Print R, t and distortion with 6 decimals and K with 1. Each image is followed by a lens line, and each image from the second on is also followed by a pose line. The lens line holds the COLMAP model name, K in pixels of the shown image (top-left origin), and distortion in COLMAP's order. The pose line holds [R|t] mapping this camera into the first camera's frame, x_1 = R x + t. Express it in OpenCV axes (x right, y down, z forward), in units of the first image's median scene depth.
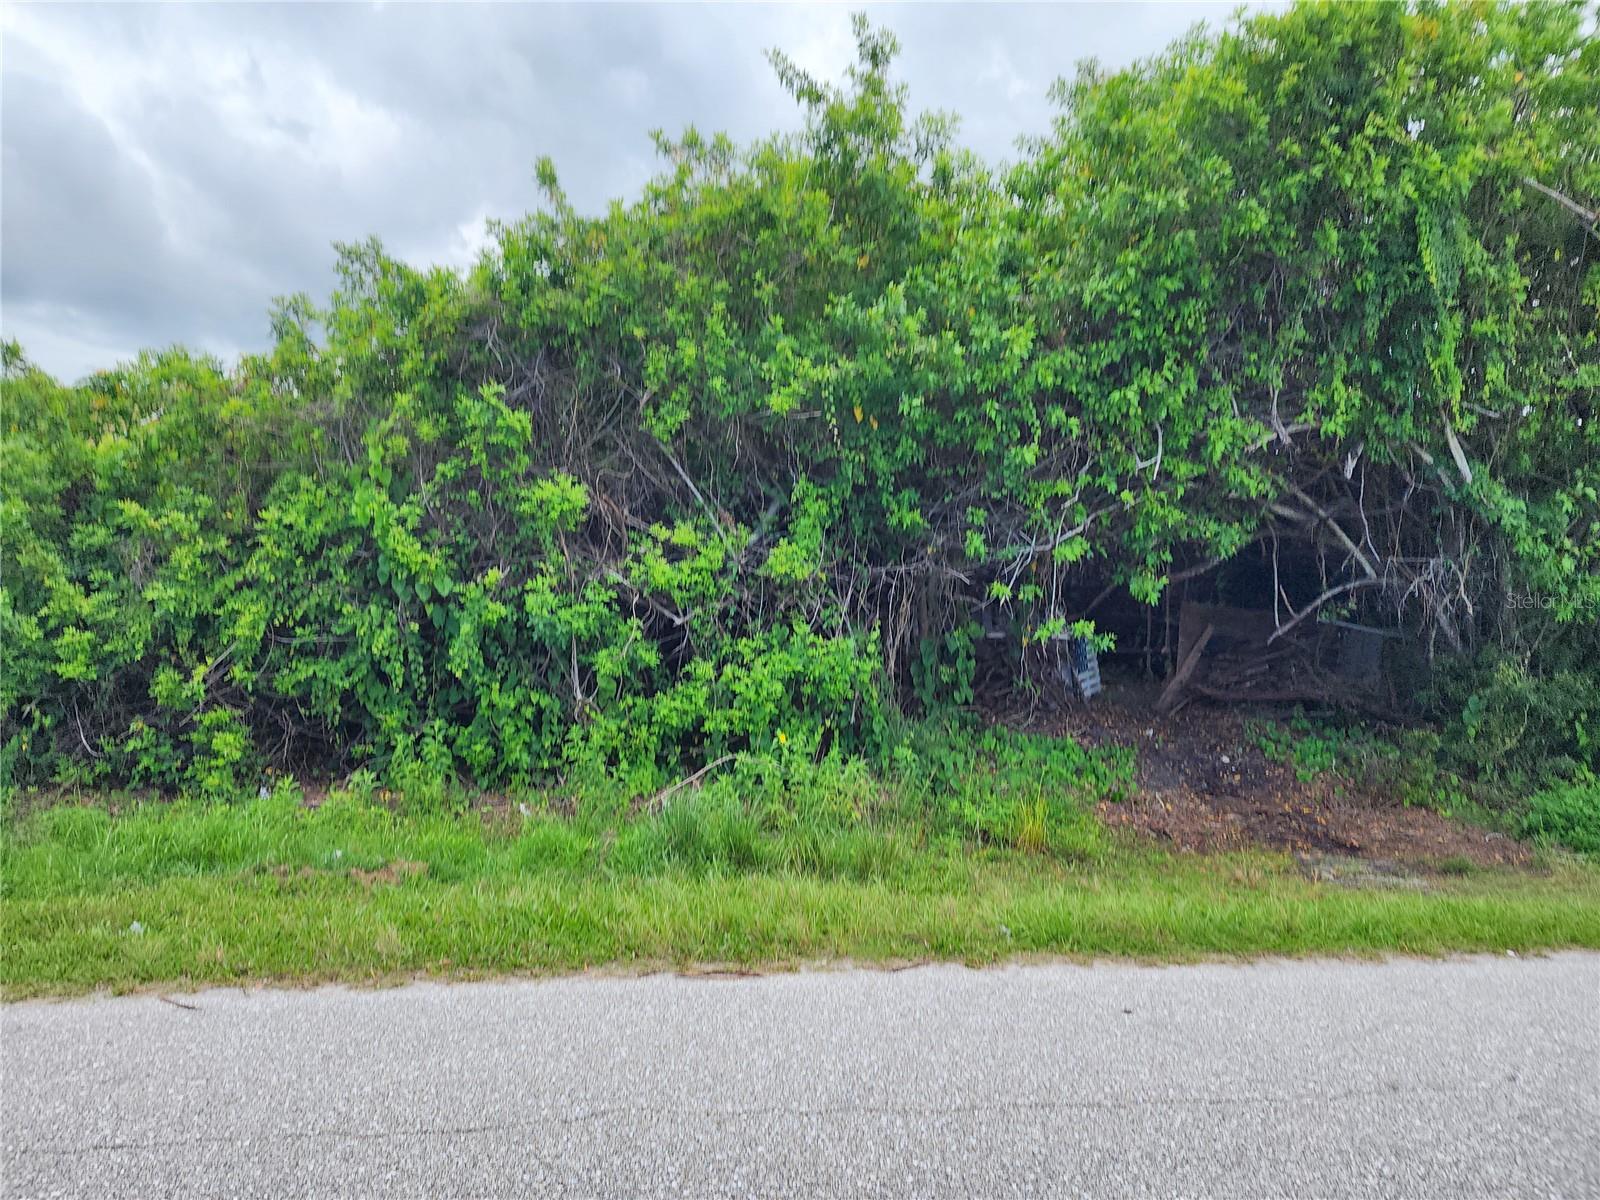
lens RADIAL K [[1062.1, 0, 800.0], [0, 1062.1, 600.0], [0, 0, 1]] dist [0.069062, -0.058825]
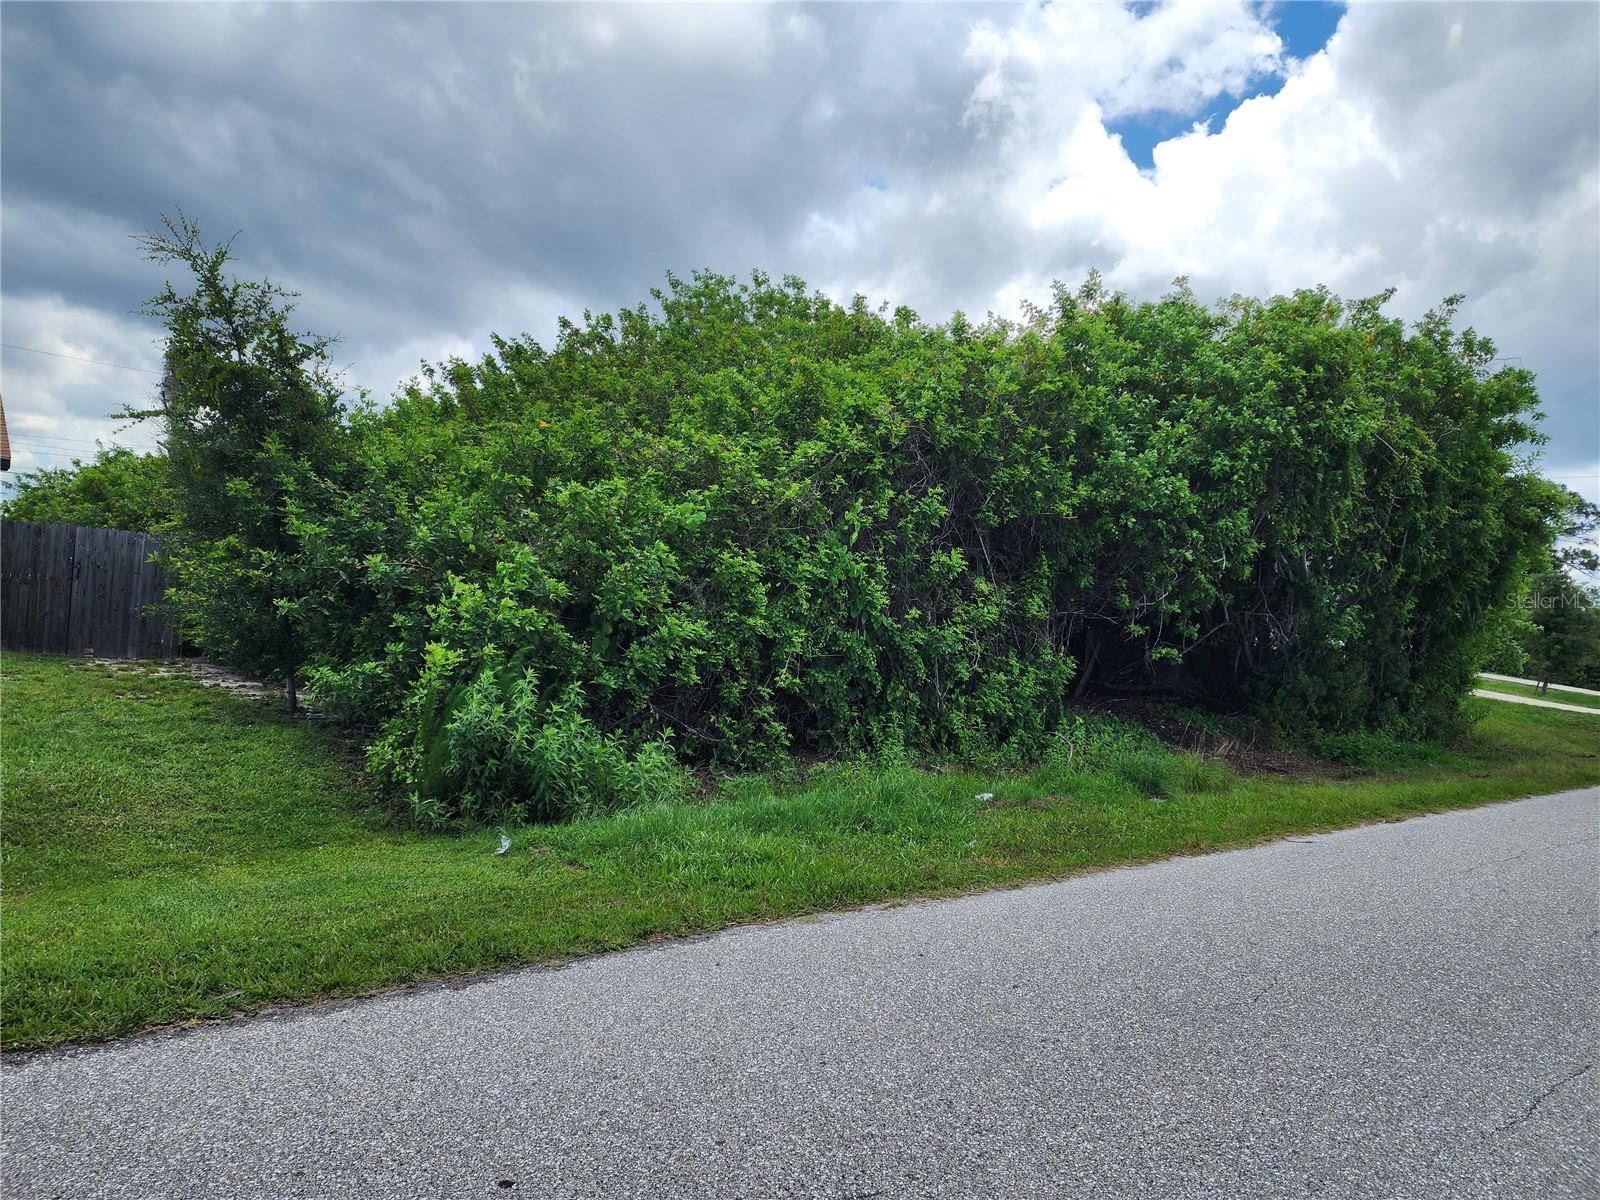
lens RADIAL K [[1060.3, 0, 794.0], [0, 1060.3, 609.7], [0, 0, 1]] dist [0.087176, -0.080038]
pose [[0.868665, 0.026682, 0.494681, -1.102871], [-0.014545, 0.999492, -0.028369, 0.014768], [-0.495187, 0.017448, 0.868611, -0.156565]]
